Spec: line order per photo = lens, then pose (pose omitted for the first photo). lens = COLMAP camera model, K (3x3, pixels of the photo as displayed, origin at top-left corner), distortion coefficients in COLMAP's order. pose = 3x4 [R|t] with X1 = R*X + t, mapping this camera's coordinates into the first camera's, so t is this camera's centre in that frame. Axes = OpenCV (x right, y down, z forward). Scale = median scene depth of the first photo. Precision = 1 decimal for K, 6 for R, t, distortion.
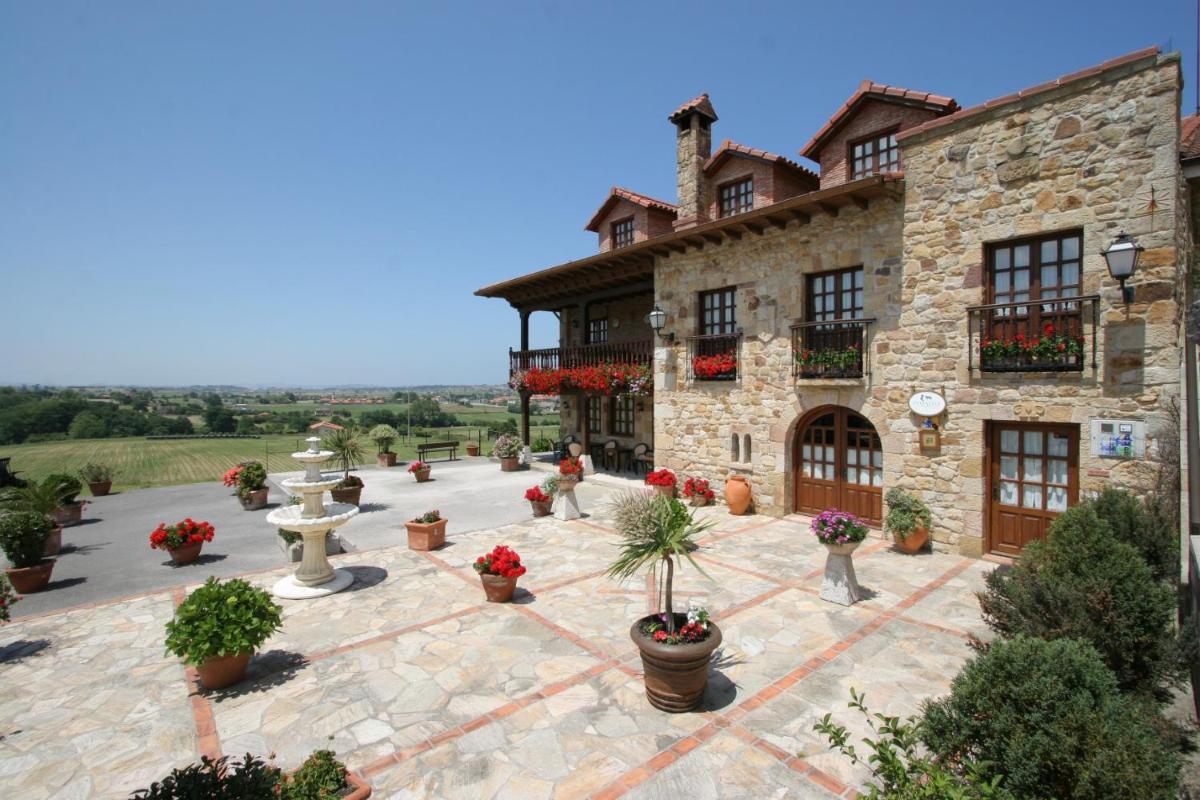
lens RADIAL K [[538.6, 0, 608.9], [0, 538.6, 393.3], [0, 0, 1]] dist [-0.021418, -0.000432]
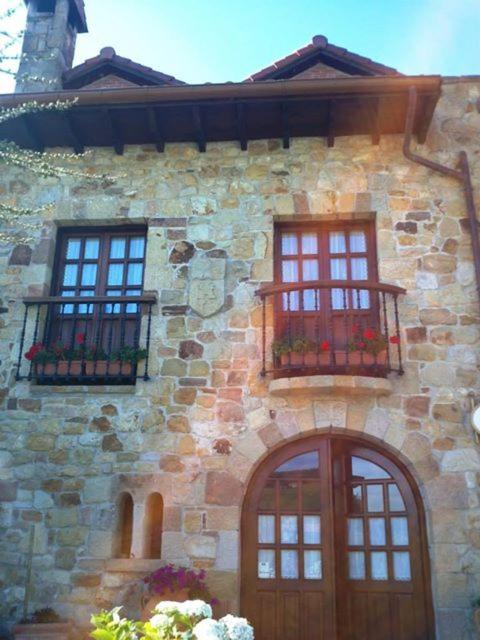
lens RADIAL K [[648.2, 0, 235.3], [0, 648.2, 319.7], [0, 0, 1]] dist [-0.032819, 0.000000]
pose [[0.721475, 0.256429, 0.643209, -0.110515], [-0.010429, 0.932821, -0.360190, 0.145957], [-0.692362, 0.253160, 0.675681, 0.537187]]
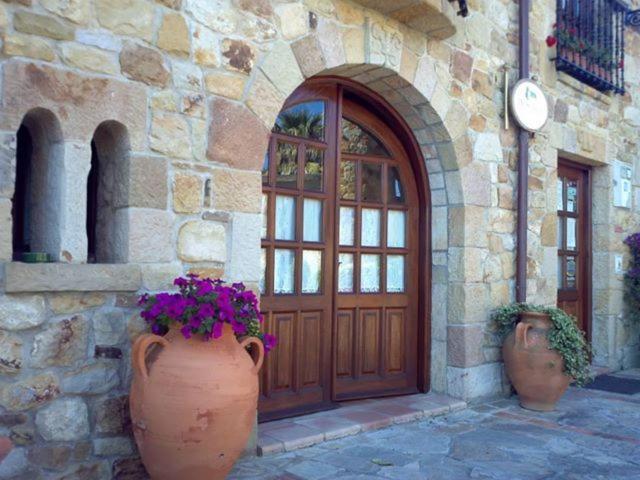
lens RADIAL K [[648.2, 0, 334.7], [0, 648.2, 245.8], [0, 0, 1]] dist [-0.032819, 0.000000]
pose [[-0.057755, 0.035103, 0.997713, -0.003399], [-0.008764, 0.999325, -0.035667, 0.139750], [-0.998292, -0.010804, -0.057408, 0.964941]]
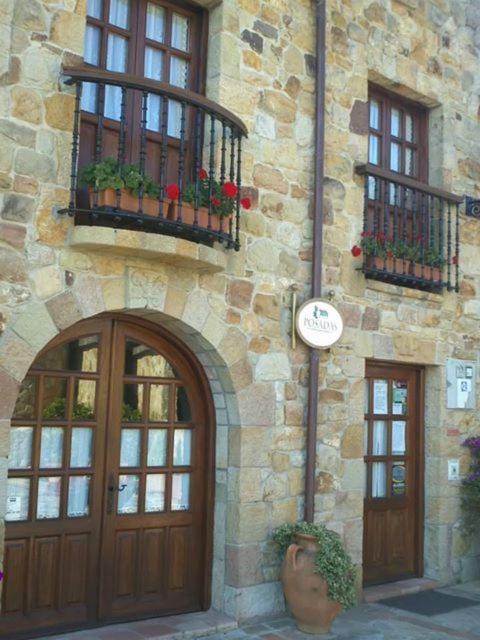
lens RADIAL K [[806.5, 0, 238.0], [0, 806.5, 324.2], [0, 0, 1]] dist [-0.009324, 0.000000]
pose [[-0.003055, 0.106261, 0.994334, -0.144235], [-0.023319, 0.994060, -0.106304, 0.083269], [-0.999723, -0.023511, -0.000559, 0.854866]]
